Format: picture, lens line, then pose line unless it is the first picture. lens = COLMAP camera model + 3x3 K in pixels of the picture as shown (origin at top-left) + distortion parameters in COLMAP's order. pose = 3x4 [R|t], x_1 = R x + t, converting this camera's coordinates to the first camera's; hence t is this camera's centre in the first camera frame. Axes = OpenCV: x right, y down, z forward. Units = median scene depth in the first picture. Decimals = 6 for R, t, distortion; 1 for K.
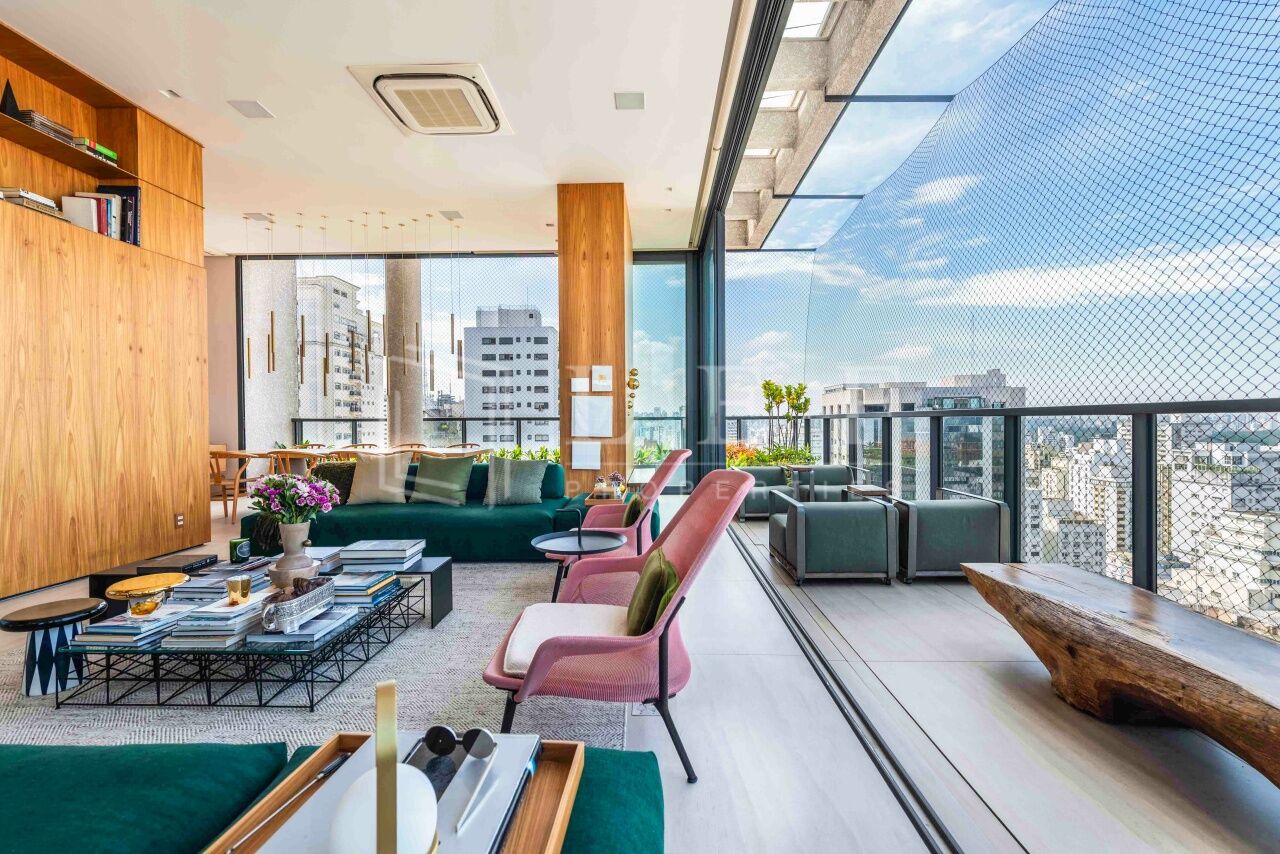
lens RADIAL K [[547.4, 0, 638.1], [0, 547.4, 429.4], [0, 0, 1]] dist [0.009611, -0.003722]
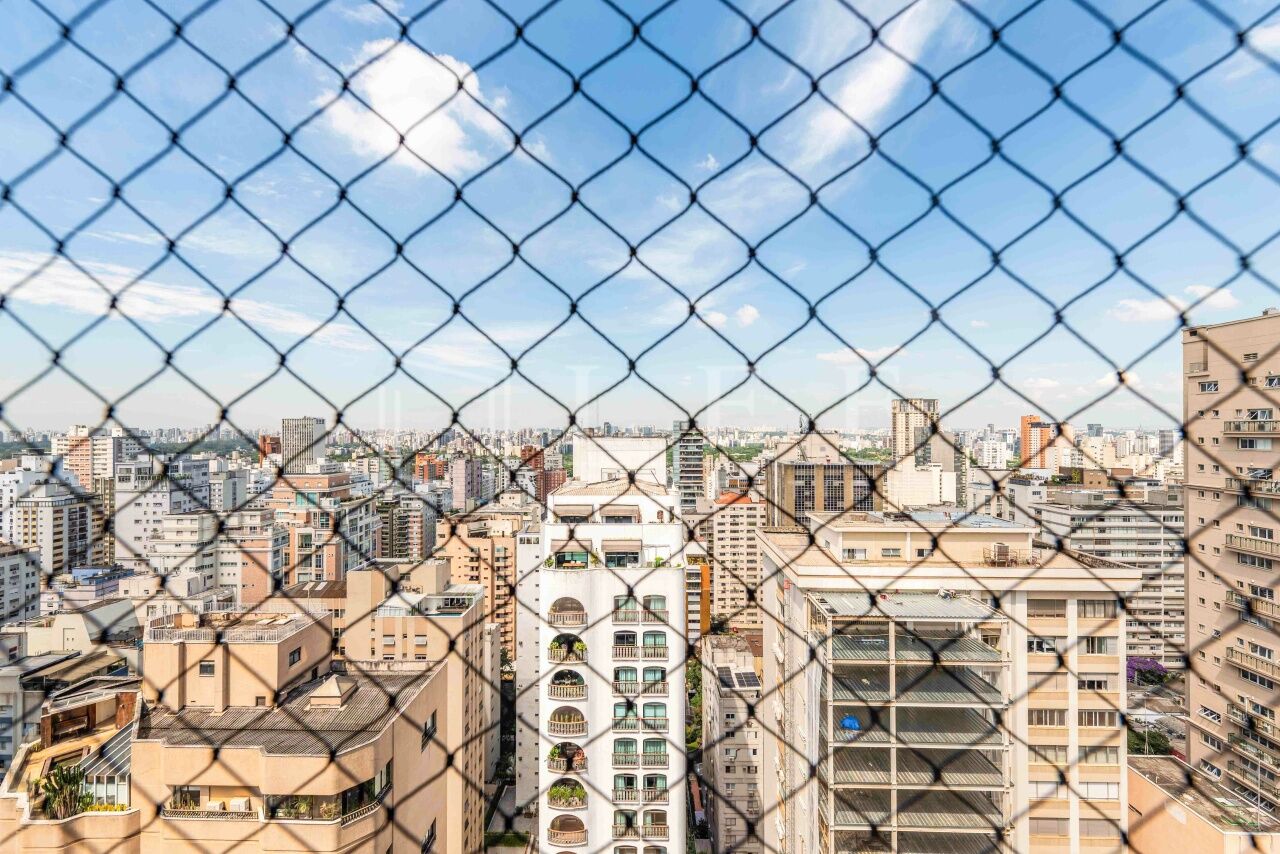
lens RADIAL K [[498.3, 0, 639.2], [0, 498.3, 428.9], [0, 0, 1]] dist [0.012103, -0.003179]
pose [[-0.010514, 0.009769, 0.999897, 0.339259], [0.016338, 0.999820, -0.009596, -0.062662], [-0.999811, 0.016235, -0.010671, 0.626056]]
